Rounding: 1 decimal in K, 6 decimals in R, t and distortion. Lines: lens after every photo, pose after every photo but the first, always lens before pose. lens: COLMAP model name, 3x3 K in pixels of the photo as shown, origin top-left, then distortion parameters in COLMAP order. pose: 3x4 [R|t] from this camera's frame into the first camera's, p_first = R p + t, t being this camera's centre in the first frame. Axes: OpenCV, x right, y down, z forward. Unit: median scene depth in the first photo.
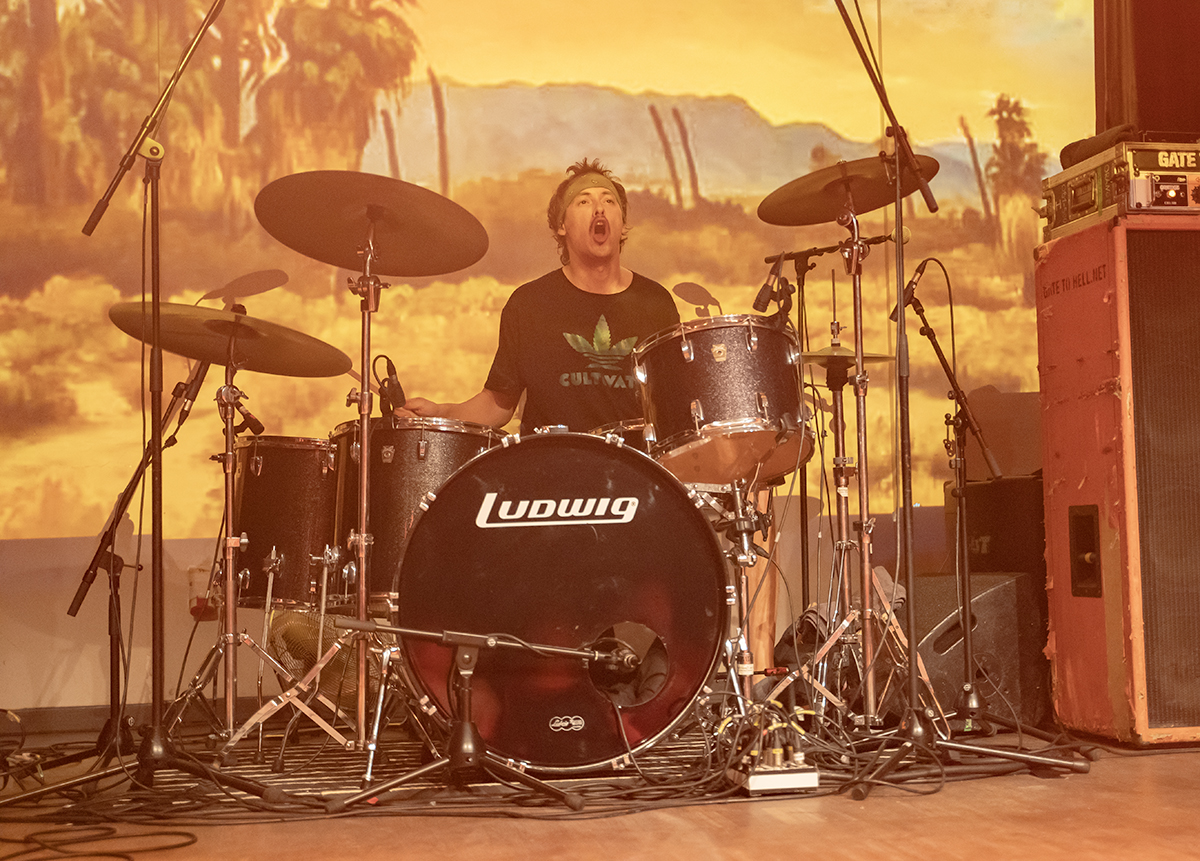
lens RADIAL K [[1789.0, 0, 678.7], [0, 1789.0, 430.3], [0, 0, 1]] dist [0.030754, 0.058617]
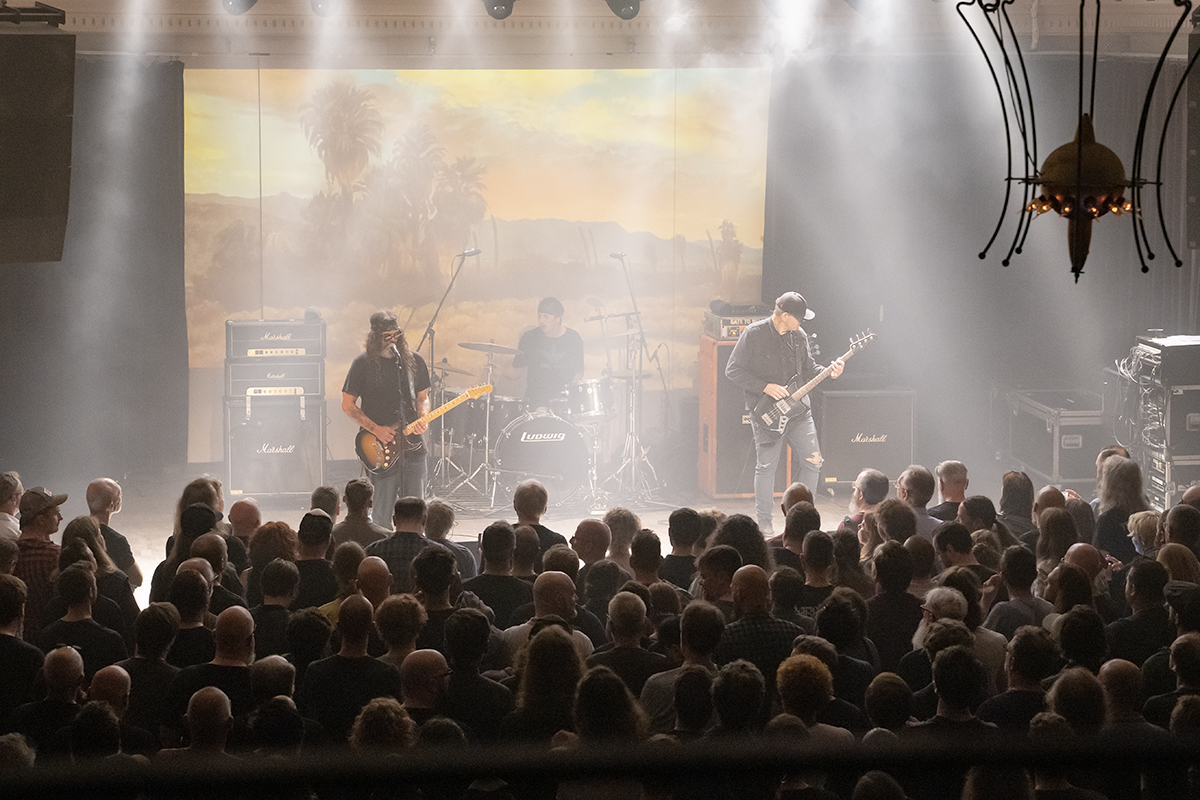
lens RADIAL K [[2433.6, 0, 600.0], [0, 2433.6, 400.0], [0, 0, 1]] dist [0.140436, -0.003872]
pose [[0.999188, 0.035081, -0.019802, 0.092028], [-0.030093, 0.976798, 0.212038, -0.690675], [0.026781, -0.211270, 0.977061, -2.442986]]
